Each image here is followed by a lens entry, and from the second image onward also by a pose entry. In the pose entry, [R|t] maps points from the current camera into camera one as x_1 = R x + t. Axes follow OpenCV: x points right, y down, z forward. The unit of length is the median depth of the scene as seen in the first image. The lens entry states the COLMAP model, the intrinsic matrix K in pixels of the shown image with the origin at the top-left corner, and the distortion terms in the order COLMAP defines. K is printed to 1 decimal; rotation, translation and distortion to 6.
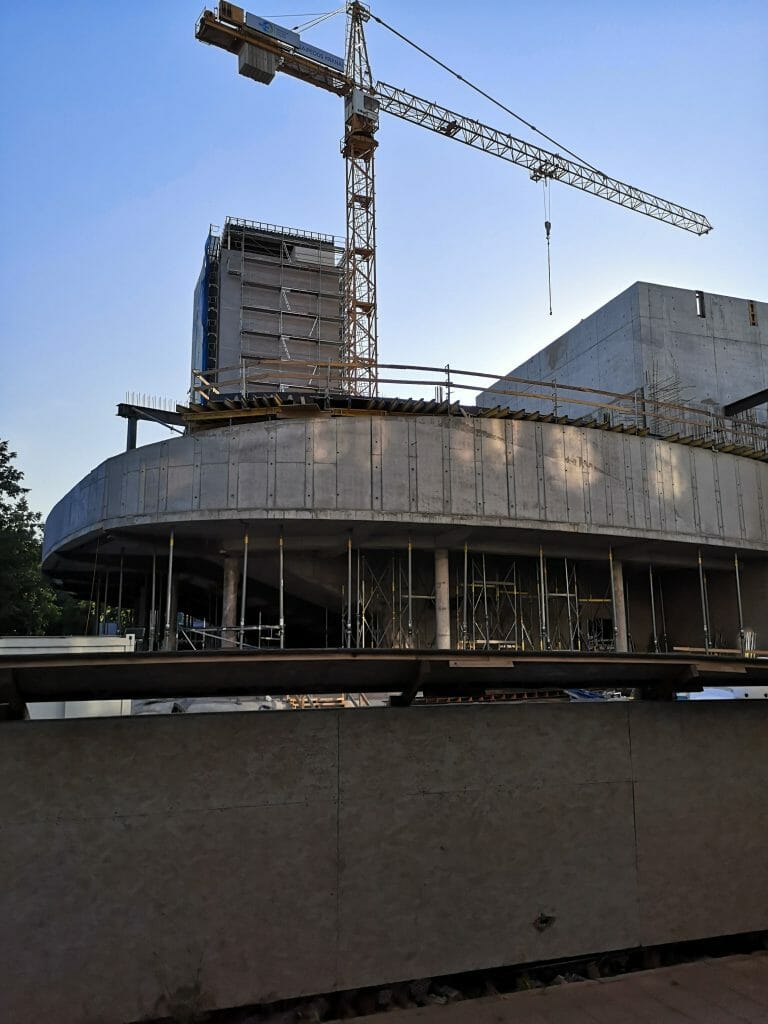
lens RADIAL K [[788.7, 0, 387.1], [0, 788.7, 514.3], [0, 0, 1]] dist [0.088433, -0.112090]
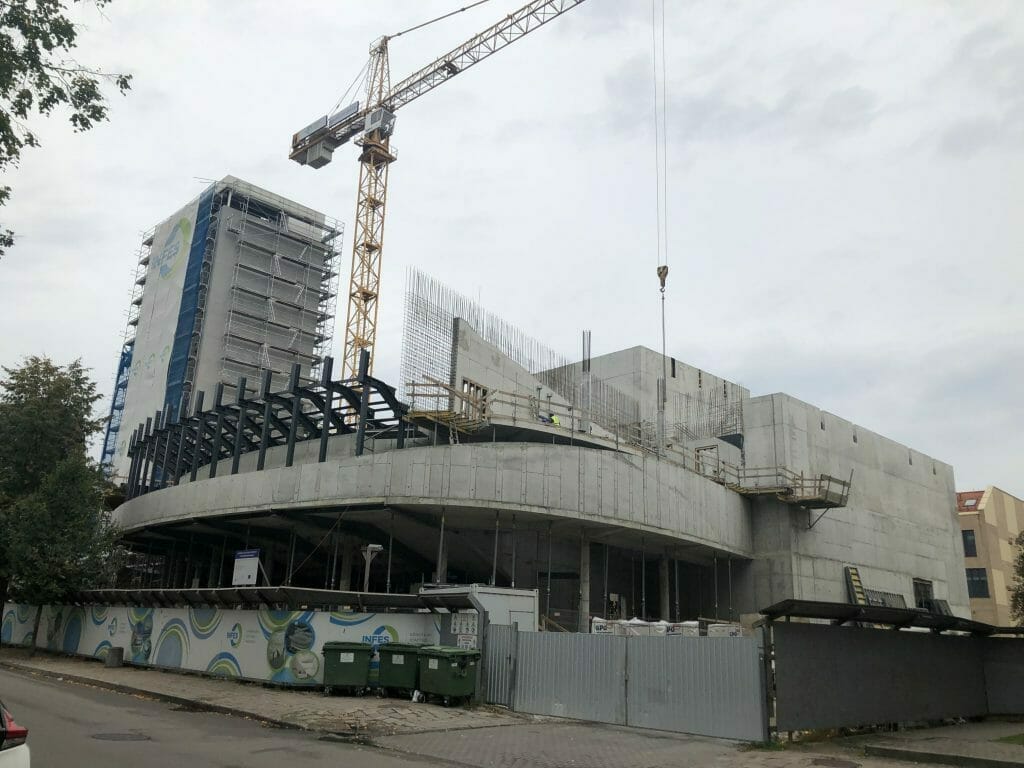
lens RADIAL K [[830.7, 0, 505.4], [0, 830.7, 382.1], [0, 0, 1]] dist [0.013962, -0.001060]
pose [[0.911189, 0.162266, 0.378687, -0.698152], [-0.120641, 0.983969, -0.131343, -0.020527], [-0.393928, 0.073993, 0.916158, -0.353379]]
